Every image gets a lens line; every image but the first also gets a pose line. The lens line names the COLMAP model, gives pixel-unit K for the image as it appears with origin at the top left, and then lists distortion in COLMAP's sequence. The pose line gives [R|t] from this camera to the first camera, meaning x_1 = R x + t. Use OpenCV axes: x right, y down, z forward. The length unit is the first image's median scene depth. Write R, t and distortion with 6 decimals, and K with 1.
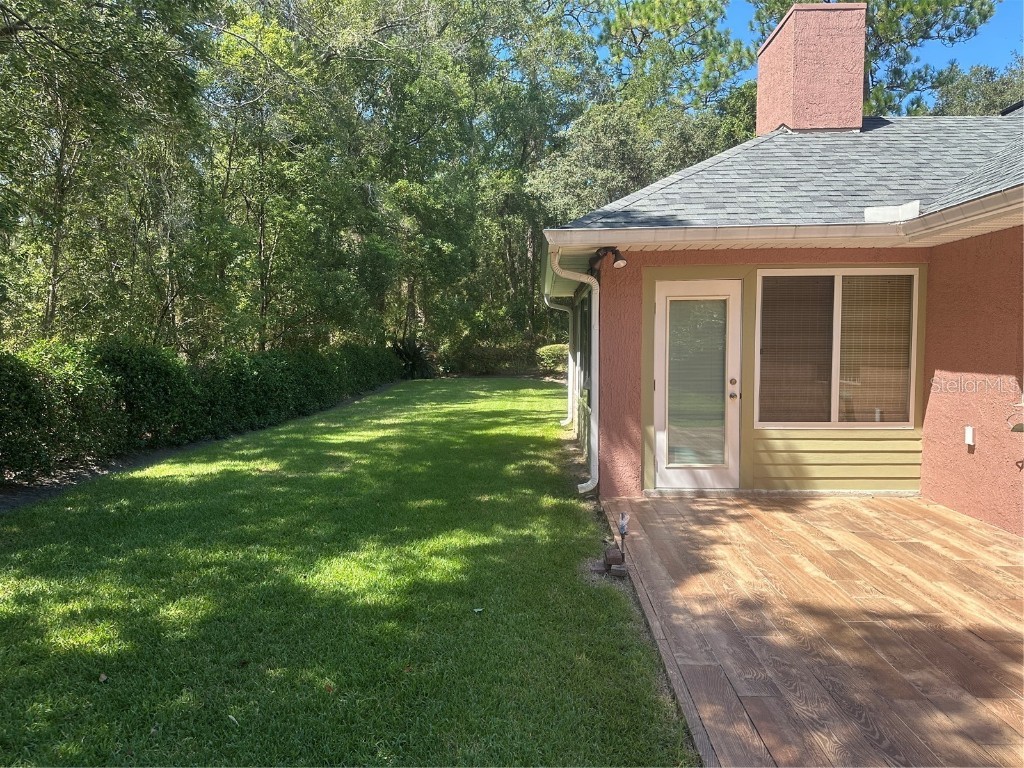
lens RADIAL K [[722.3, 0, 513.0], [0, 722.3, 391.8], [0, 0, 1]] dist [0.008353, -0.007627]
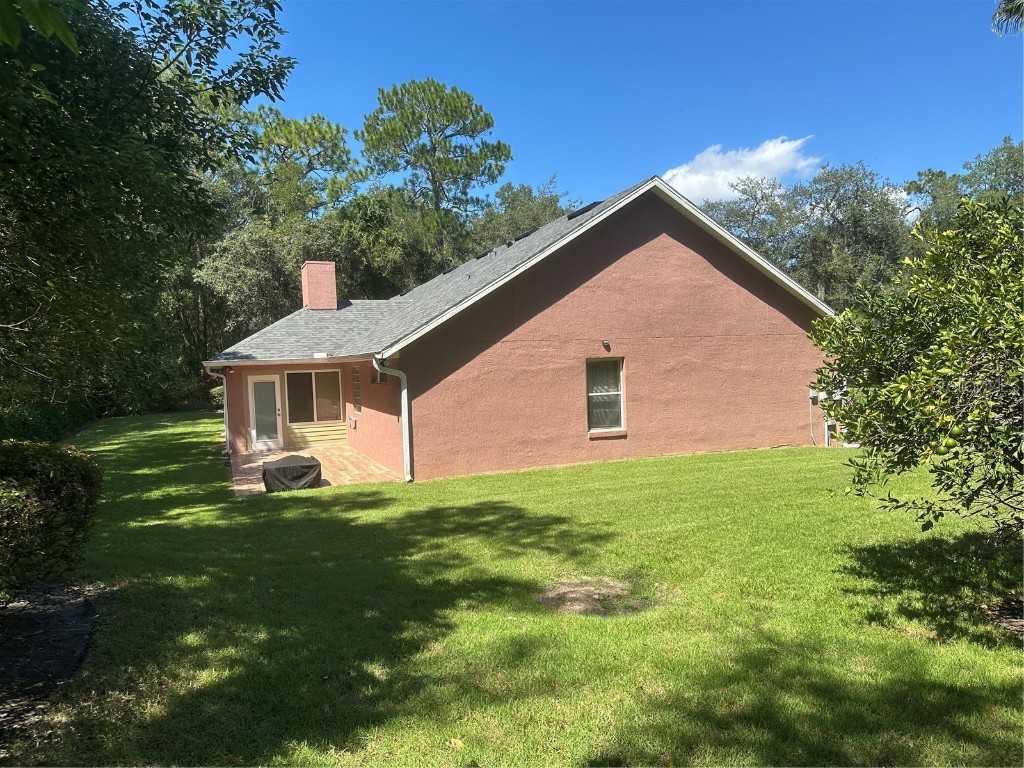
lens RADIAL K [[708.0, 0, 513.5], [0, 708.0, 396.2], [0, 0, 1]] dist [0.047722, -0.001576]
pose [[0.909677, -0.048520, 0.412472, -0.008840], [0.059840, 0.998102, -0.014564, 0.028484], [-0.410982, 0.037931, 0.910854, -1.936740]]
